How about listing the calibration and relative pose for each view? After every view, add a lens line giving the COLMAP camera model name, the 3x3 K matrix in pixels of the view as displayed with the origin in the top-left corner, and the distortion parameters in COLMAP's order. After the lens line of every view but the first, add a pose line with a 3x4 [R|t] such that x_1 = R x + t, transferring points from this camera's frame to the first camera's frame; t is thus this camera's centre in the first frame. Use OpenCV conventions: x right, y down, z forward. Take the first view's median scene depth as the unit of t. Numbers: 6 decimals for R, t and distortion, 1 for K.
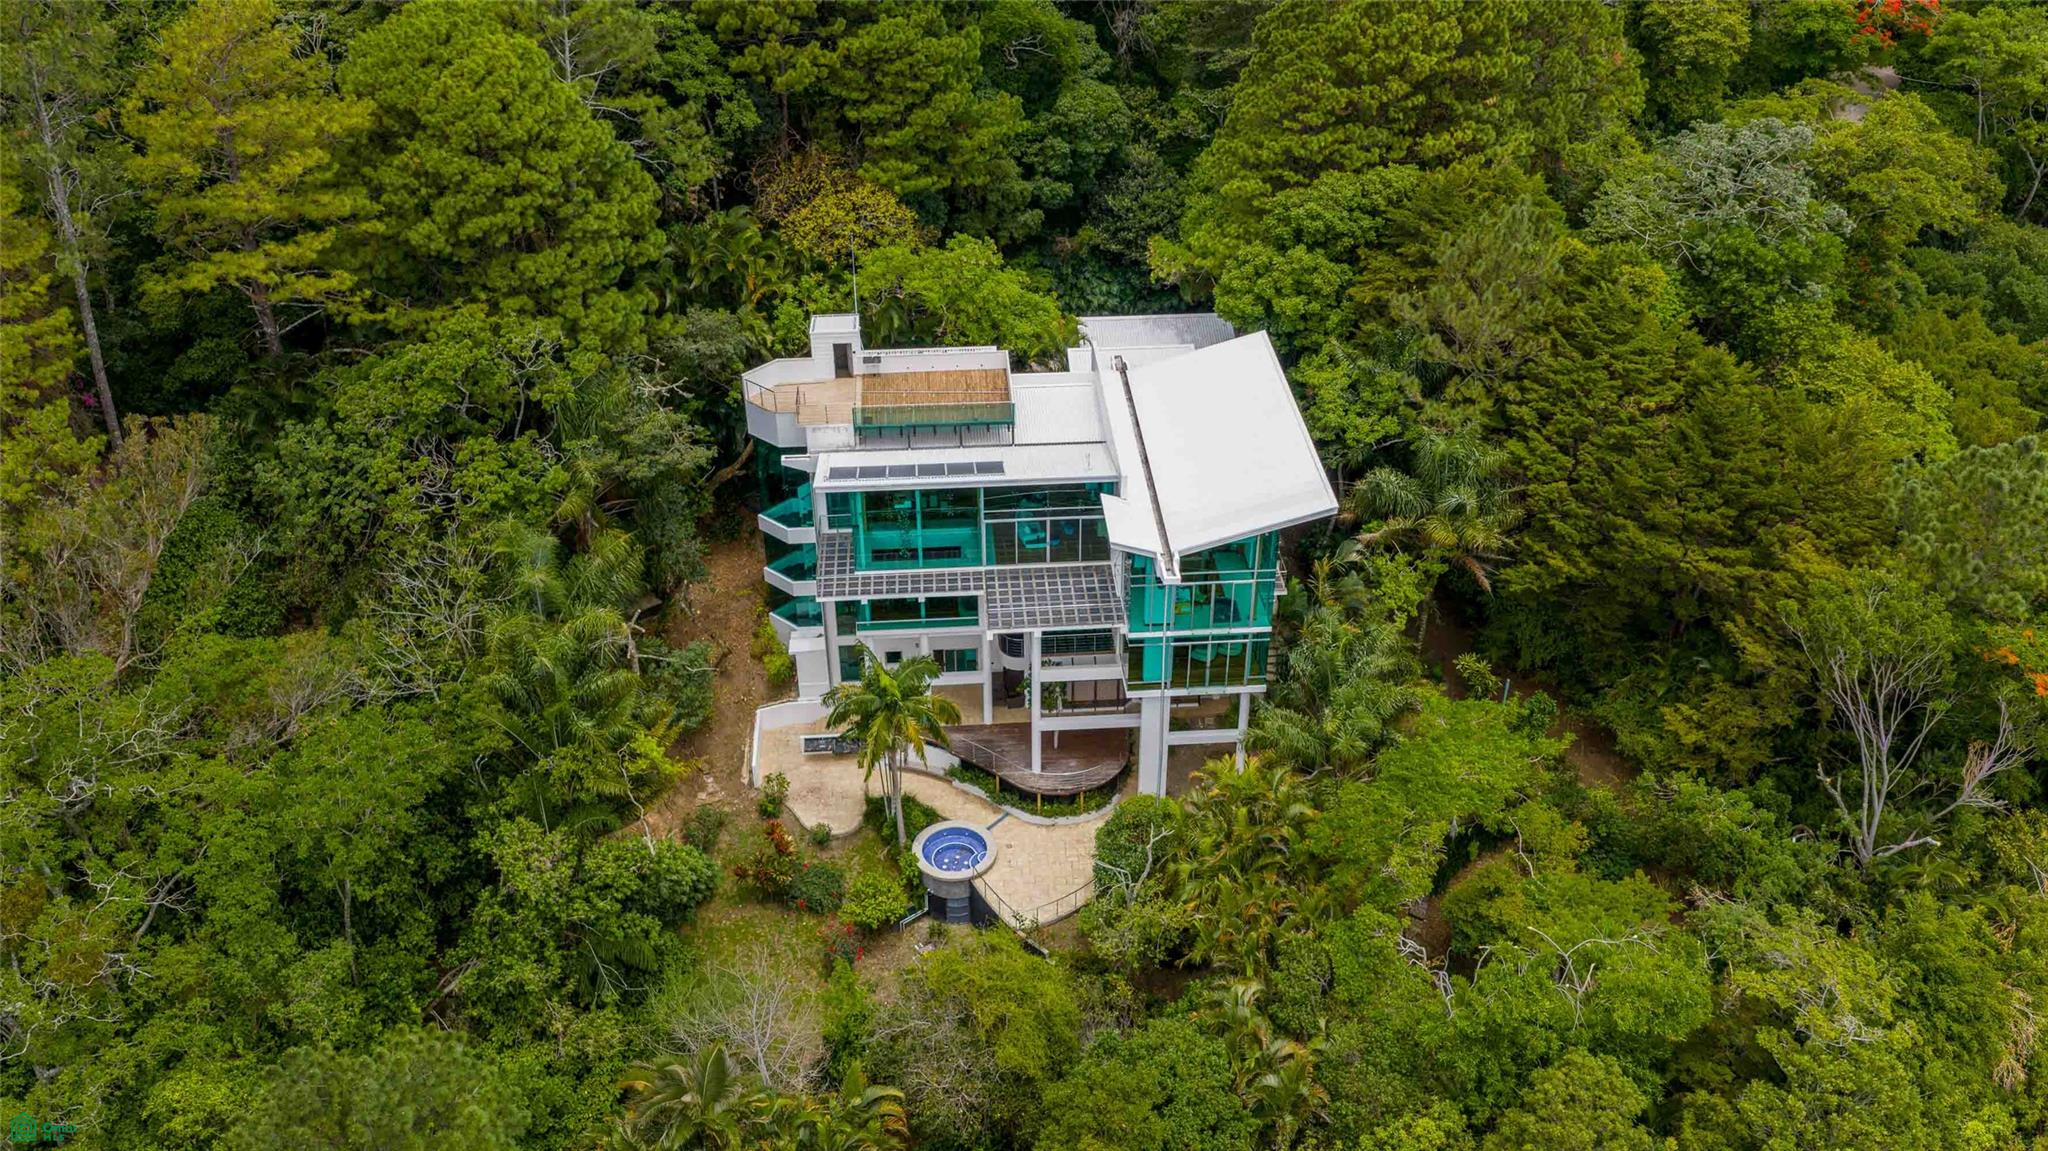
lens RADIAL K [[1692.3, 0, 1027.8], [0, 1692.3, 581.2], [0, 0, 1]] dist [0.024084, -0.054416]
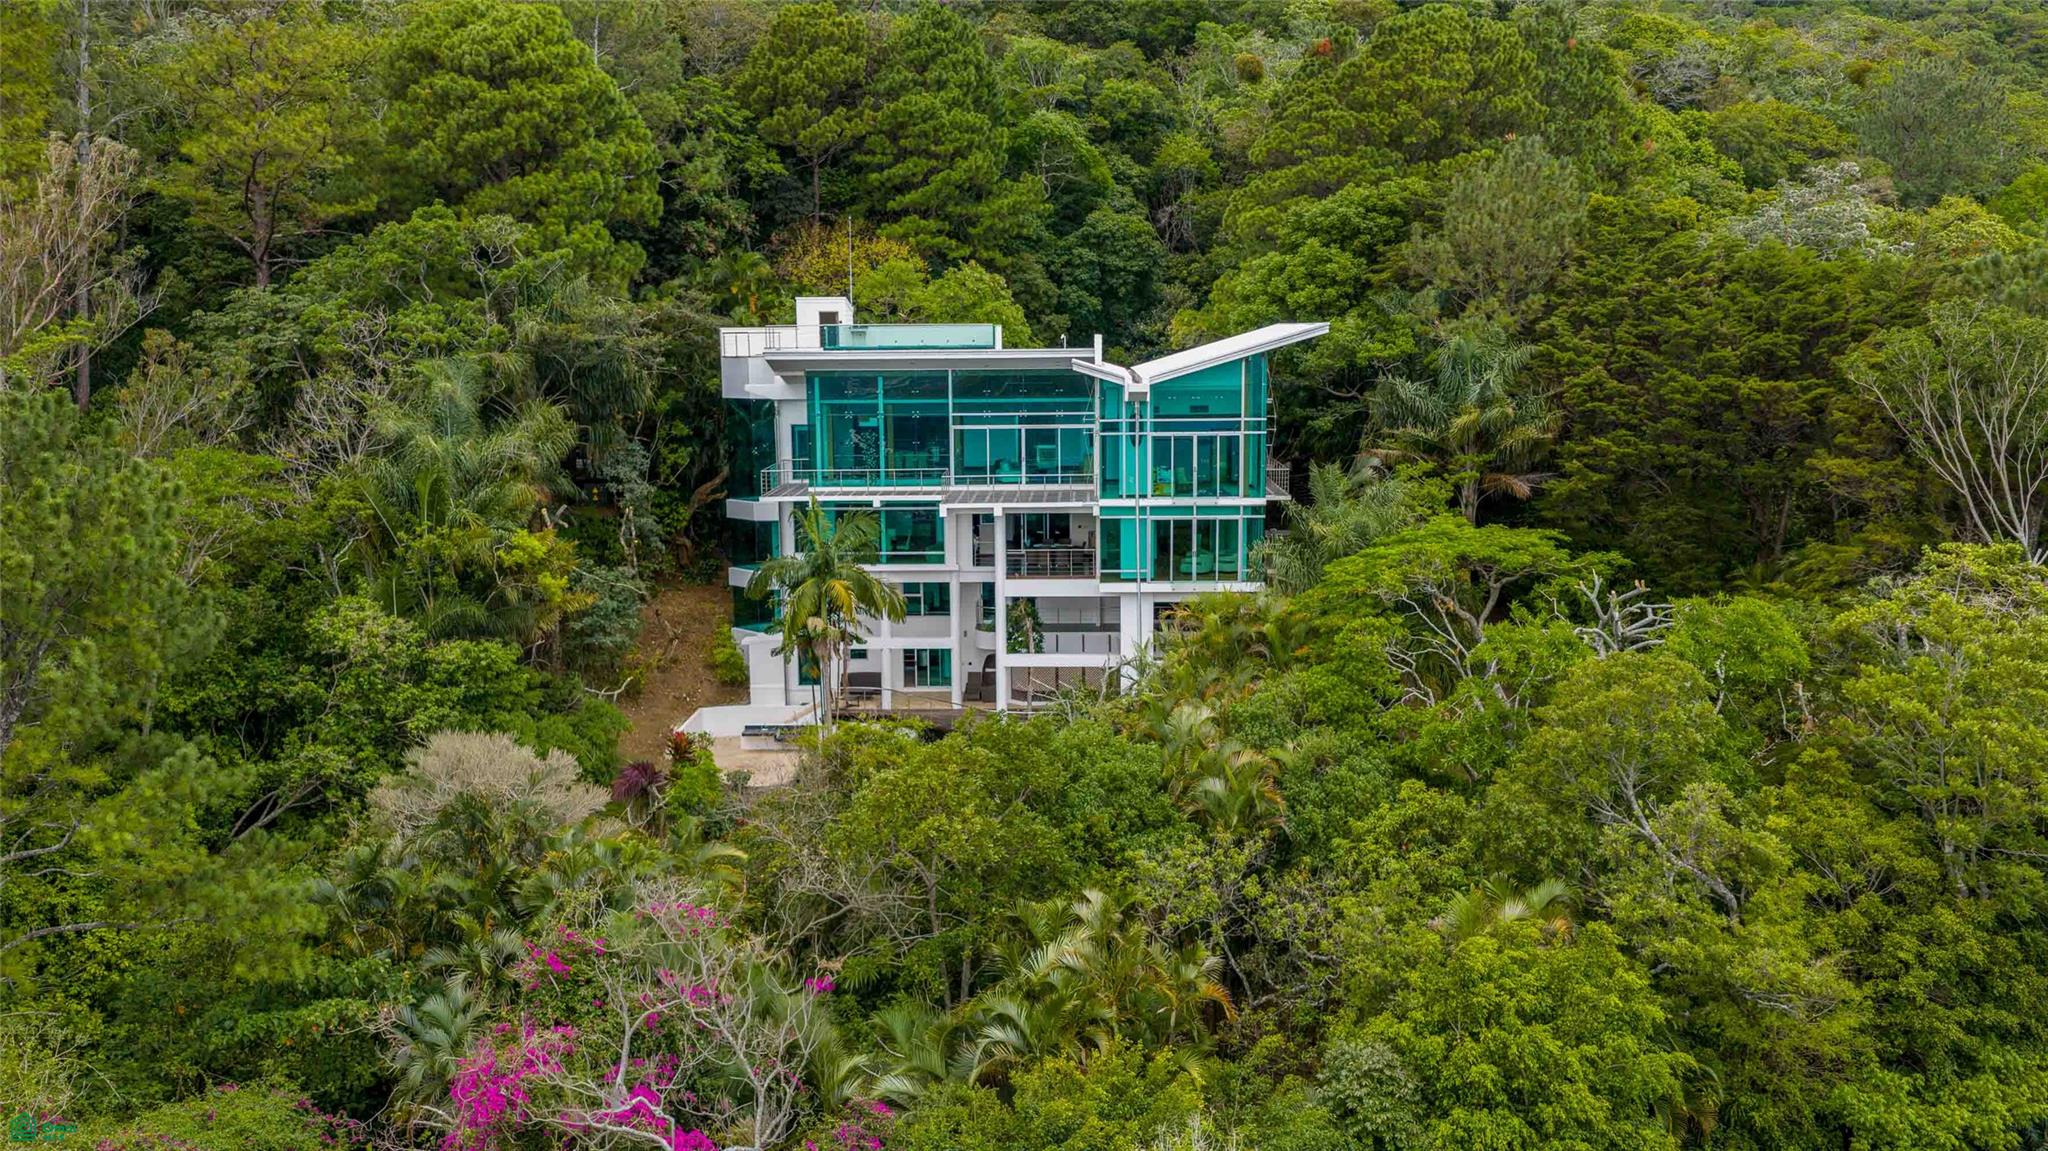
lens RADIAL K [[1692.3, 0, 1027.8], [0, 1692.3, 581.2], [0, 0, 1]] dist [0.024084, -0.054416]
pose [[0.994814, 0.010825, -0.101133, 0.105137], [-0.053276, 0.902462, -0.427463, 0.418200], [0.086641, 0.430634, 0.898358, 0.222251]]
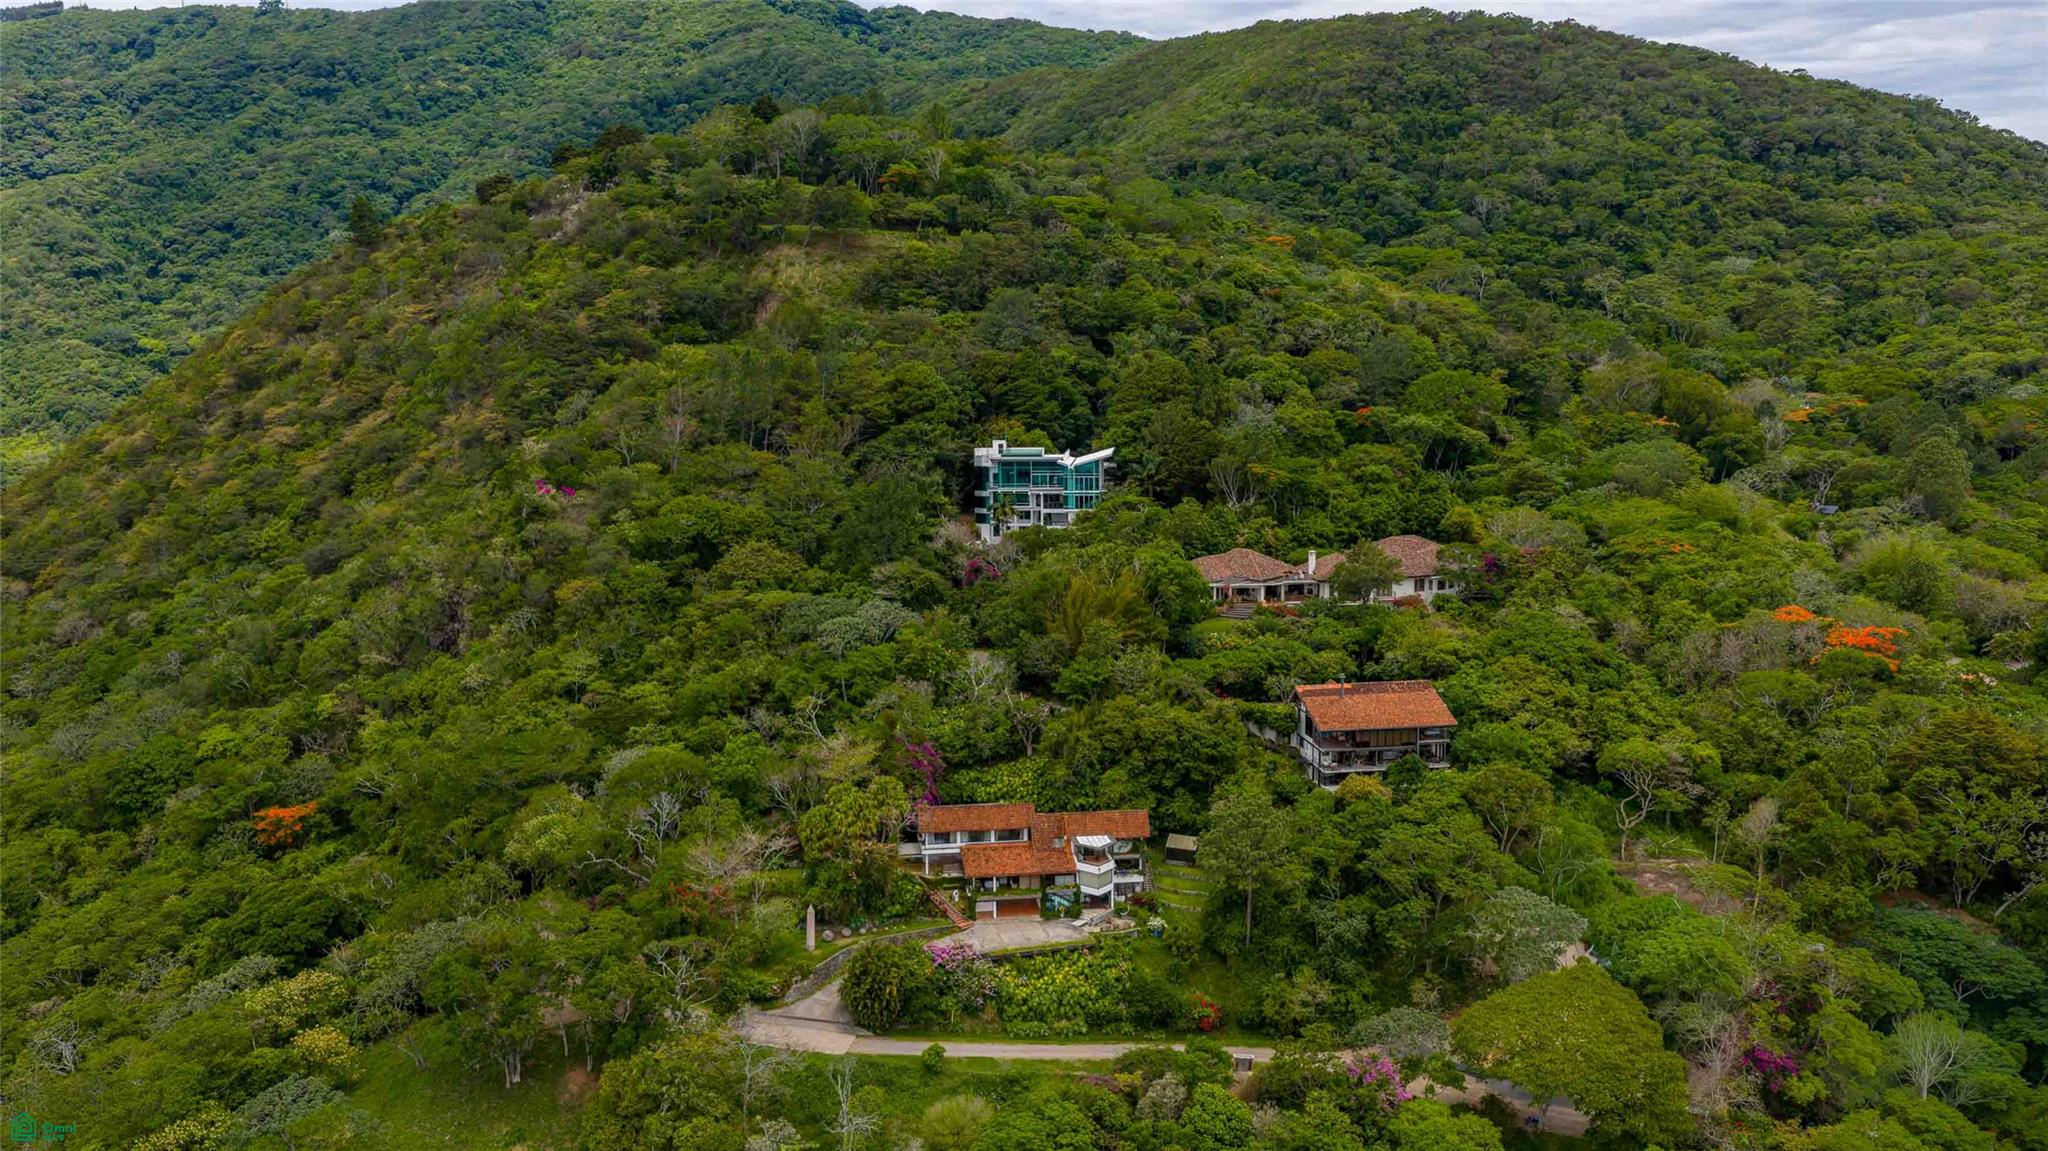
lens RADIAL K [[1692.3, 0, 1027.8], [0, 1692.3, 581.2], [0, 0, 1]] dist [0.024084, -0.054416]
pose [[0.988851, 0.018371, -0.147769, 0.540319], [-0.080502, 0.900793, -0.426721, 1.832604], [0.125270, 0.433860, 0.892229, -2.352708]]
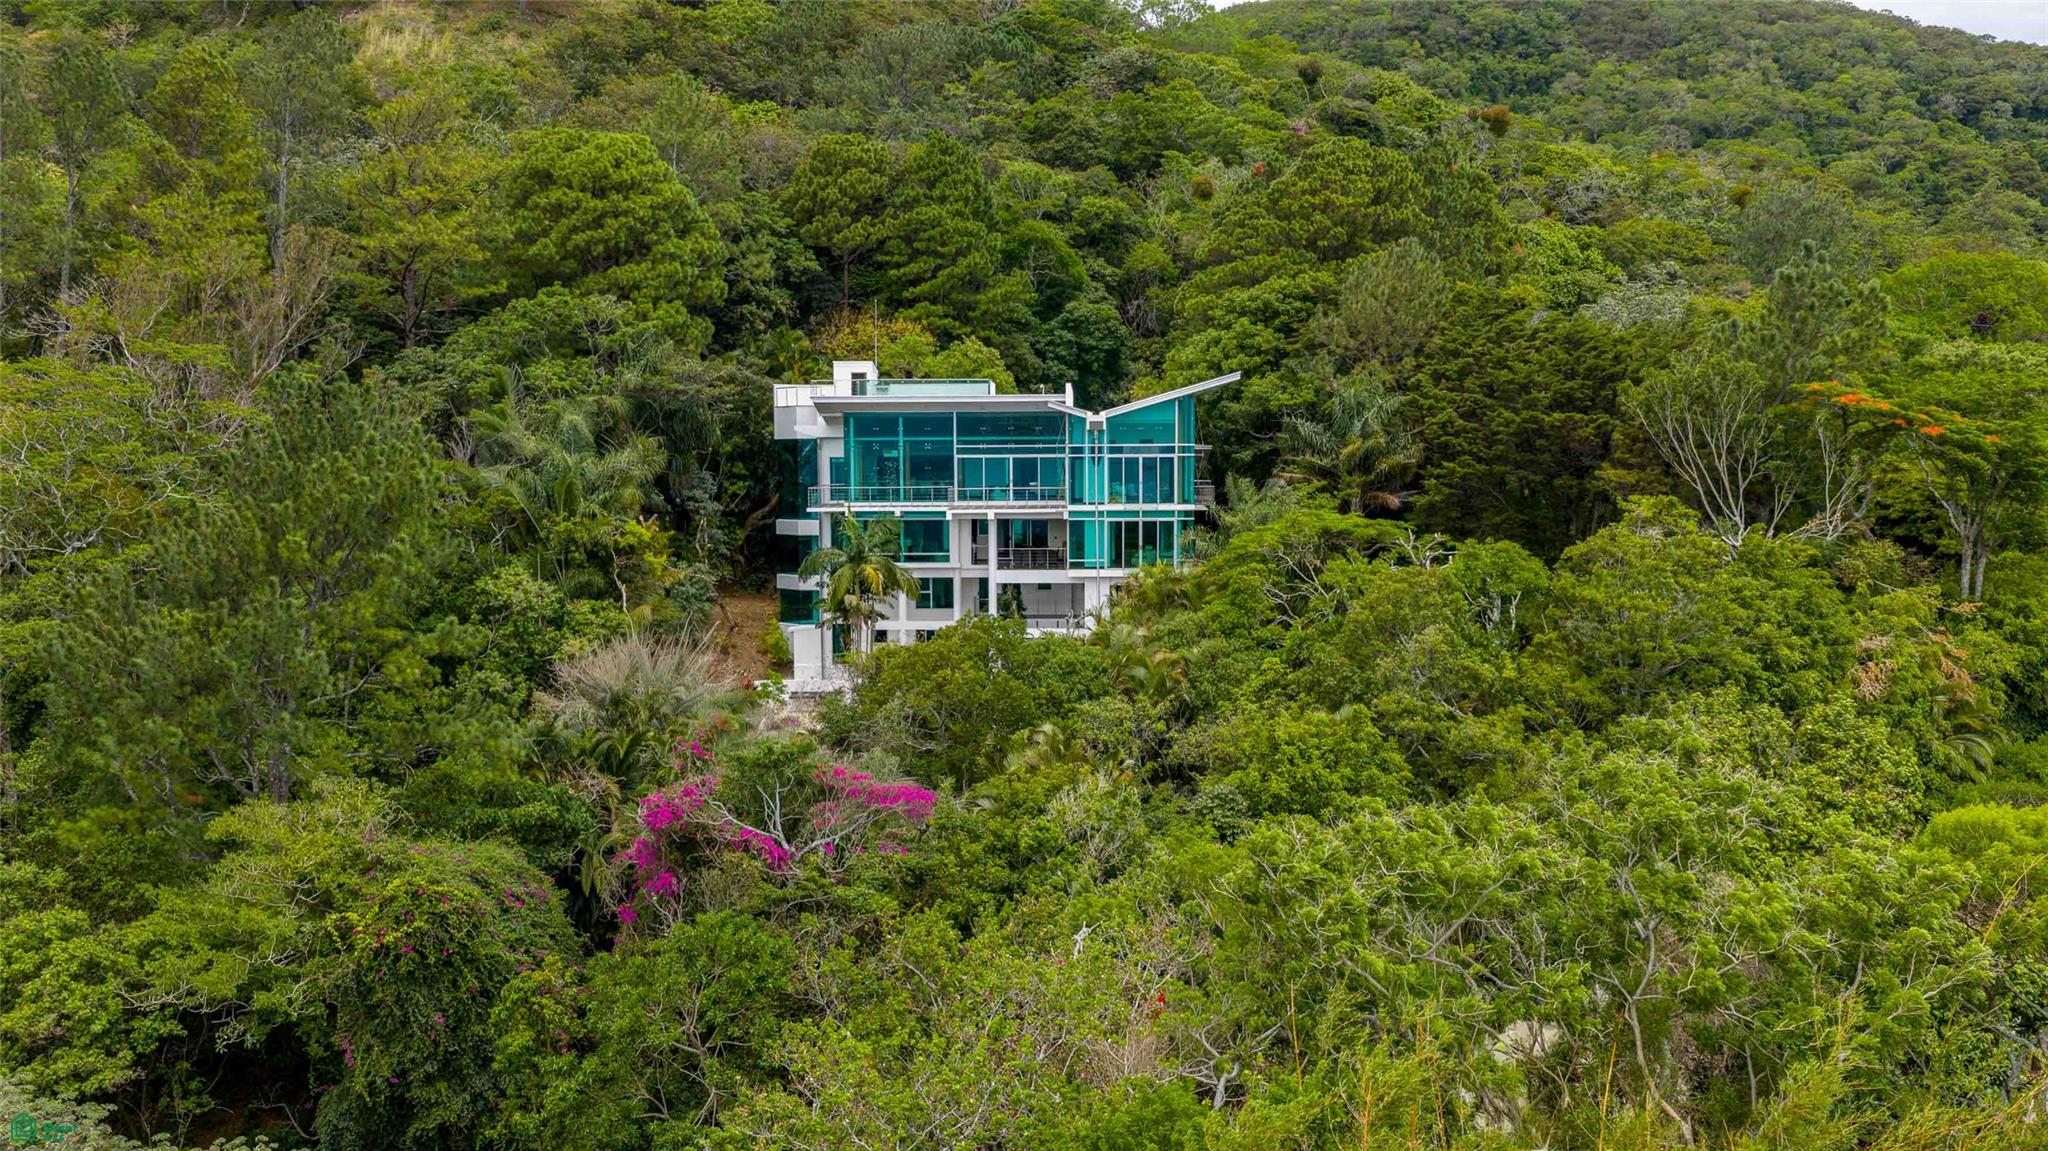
lens RADIAL K [[1692.3, 0, 1027.8], [0, 1692.3, 581.2], [0, 0, 1]] dist [0.024084, -0.054416]
pose [[0.994912, 0.007990, -0.100428, 0.139269], [-0.056351, 0.870460, -0.489002, 0.600524], [0.083511, 0.492174, 0.866482, 0.032738]]
